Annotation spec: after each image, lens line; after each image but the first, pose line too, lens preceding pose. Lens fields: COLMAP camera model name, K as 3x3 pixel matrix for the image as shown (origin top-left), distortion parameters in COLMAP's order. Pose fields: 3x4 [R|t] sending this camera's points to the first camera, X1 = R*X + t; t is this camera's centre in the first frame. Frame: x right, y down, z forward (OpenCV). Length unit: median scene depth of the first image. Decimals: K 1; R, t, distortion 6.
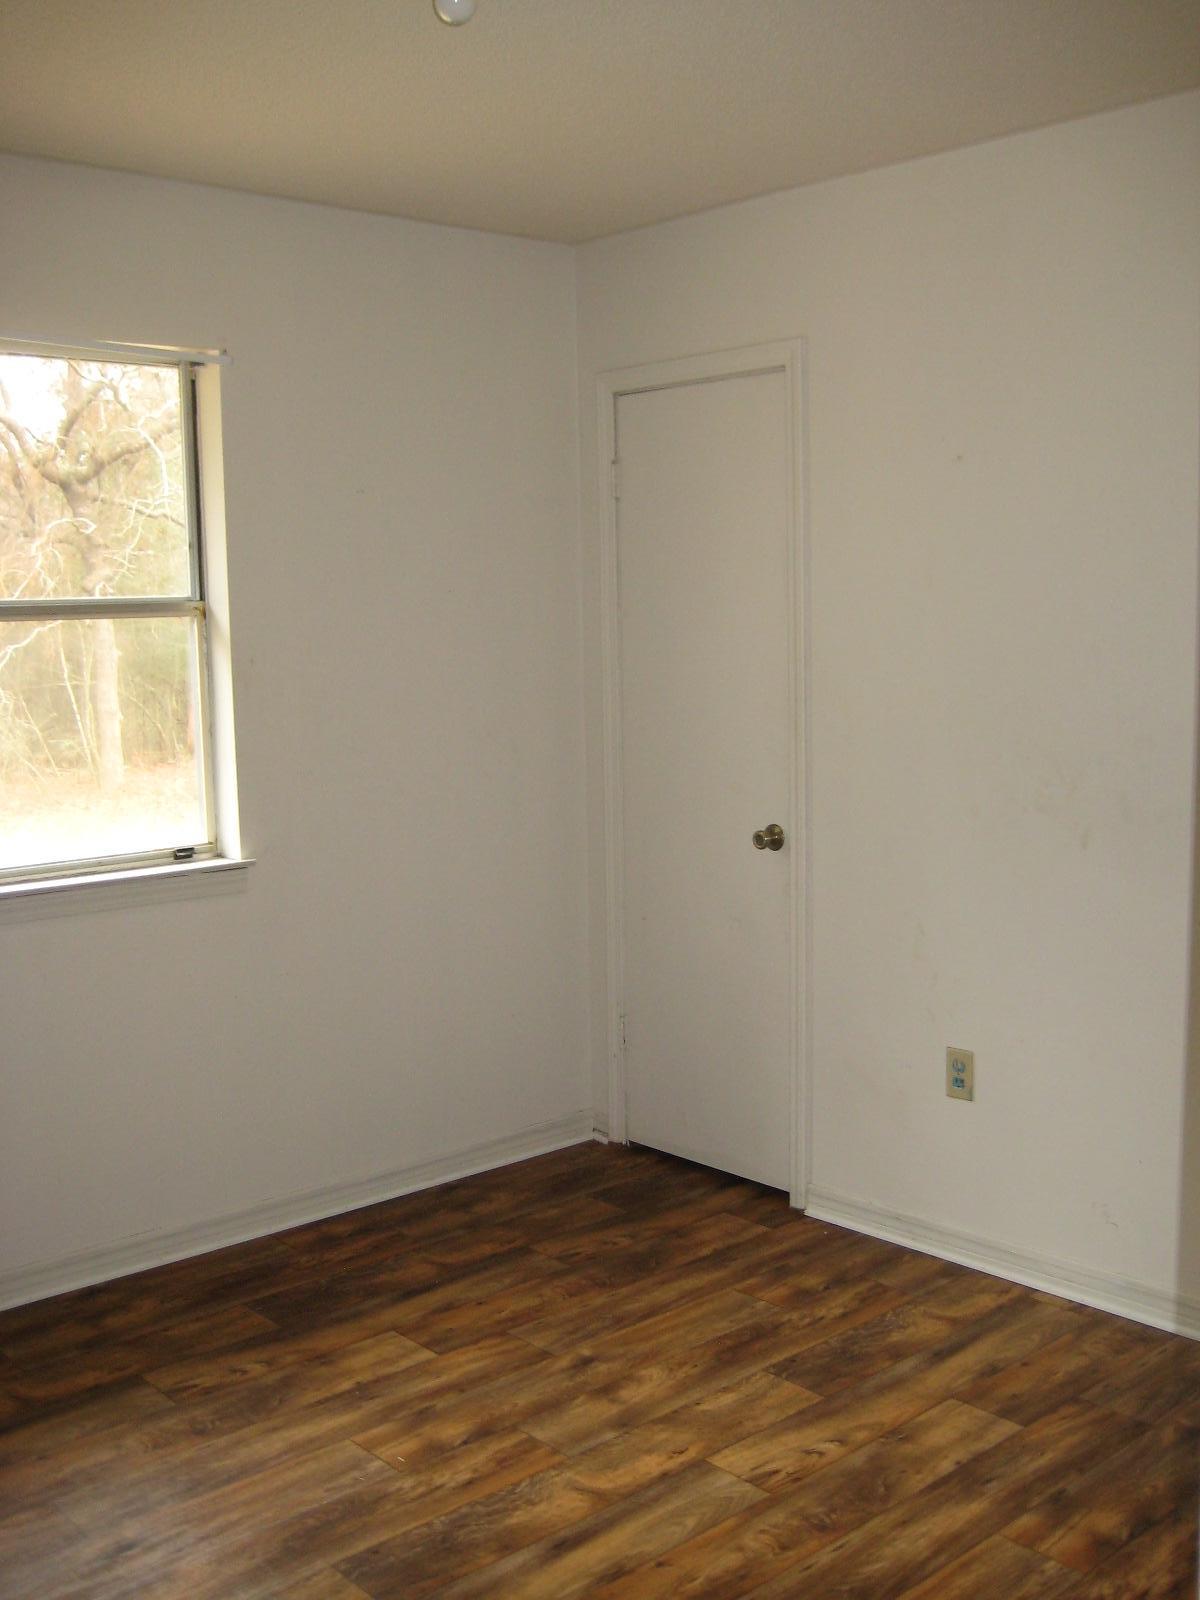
lens RADIAL K [[1659.6, 0, 600.0], [0, 1659.6, 800.0], [0, 0, 1]] dist [-0.177806, 0.213971]
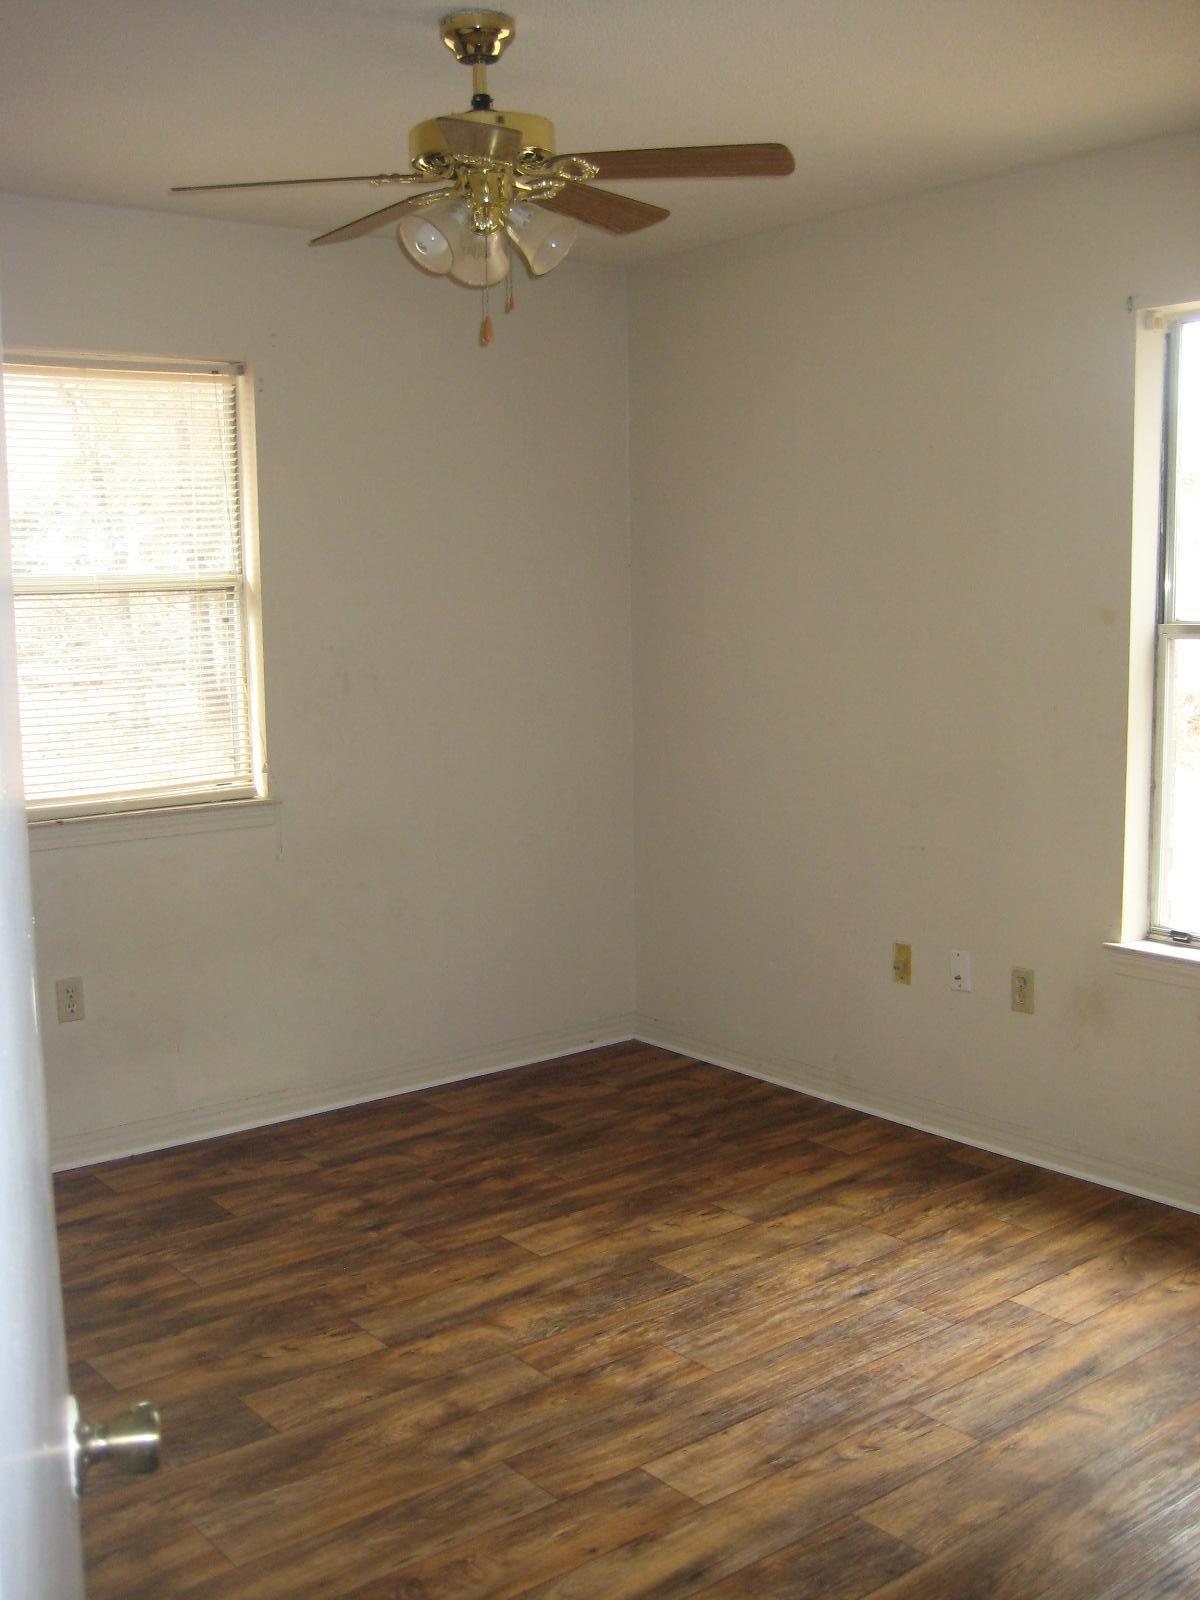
lens RADIAL K [[1659.6, 0, 600.0], [0, 1659.6, 800.0], [0, 0, 1]] dist [-0.177806, 0.213971]
pose [[-0.997954, 0.026869, 0.058023, -0.146864], [0.039711, 0.971650, 0.233065, -0.203952], [-0.050116, 0.234892, -0.970729, 1.870482]]
